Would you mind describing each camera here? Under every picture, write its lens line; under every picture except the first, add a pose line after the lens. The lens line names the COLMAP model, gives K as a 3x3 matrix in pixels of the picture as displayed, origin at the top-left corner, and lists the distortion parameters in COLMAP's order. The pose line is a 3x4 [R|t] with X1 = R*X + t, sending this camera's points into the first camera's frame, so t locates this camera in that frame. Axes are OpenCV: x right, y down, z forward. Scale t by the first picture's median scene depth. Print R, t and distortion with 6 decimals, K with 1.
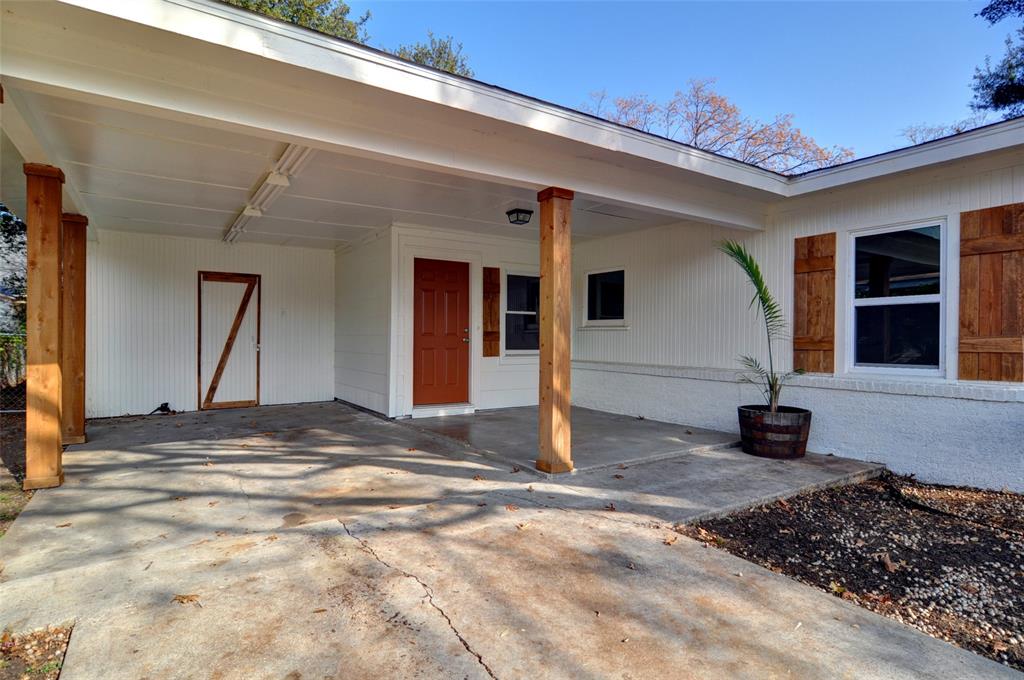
lens RADIAL K [[548.2, 0, 517.9], [0, 548.2, 341.1], [0, 0, 1]] dist [-0.019277, 0.011185]
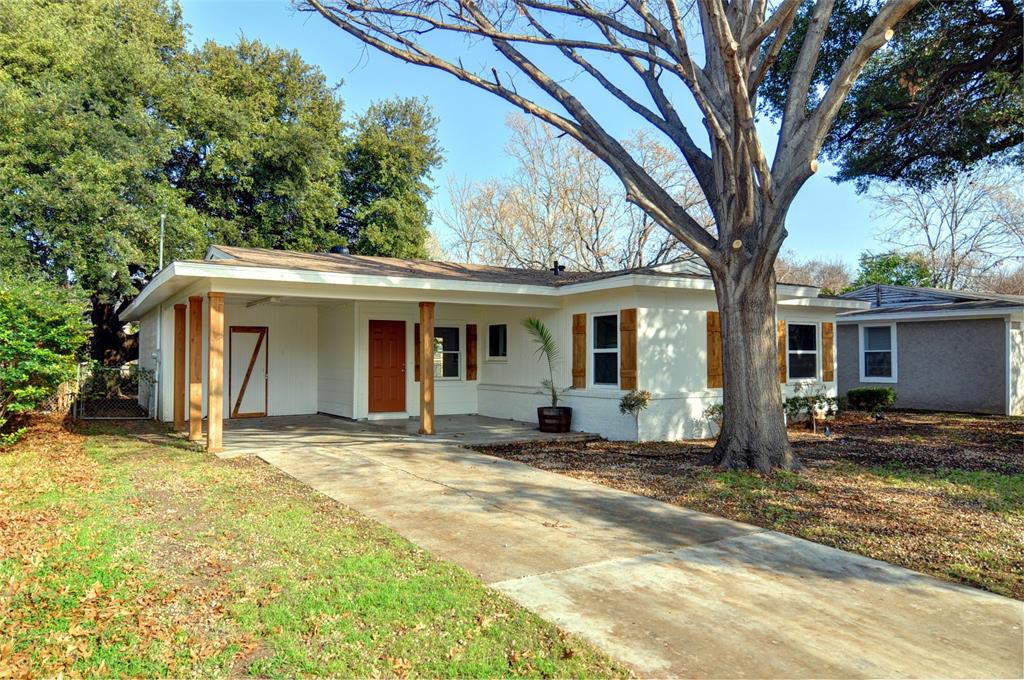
lens RADIAL K [[716.5, 0, 511.6], [0, 716.5, 347.8], [0, 0, 1]] dist [-0.018870, 0.003679]
pose [[0.999118, -0.008505, -0.041128, 0.308416], [0.007553, 0.999701, -0.023259, -0.018568], [0.041313, 0.022928, 0.998883, -1.054621]]
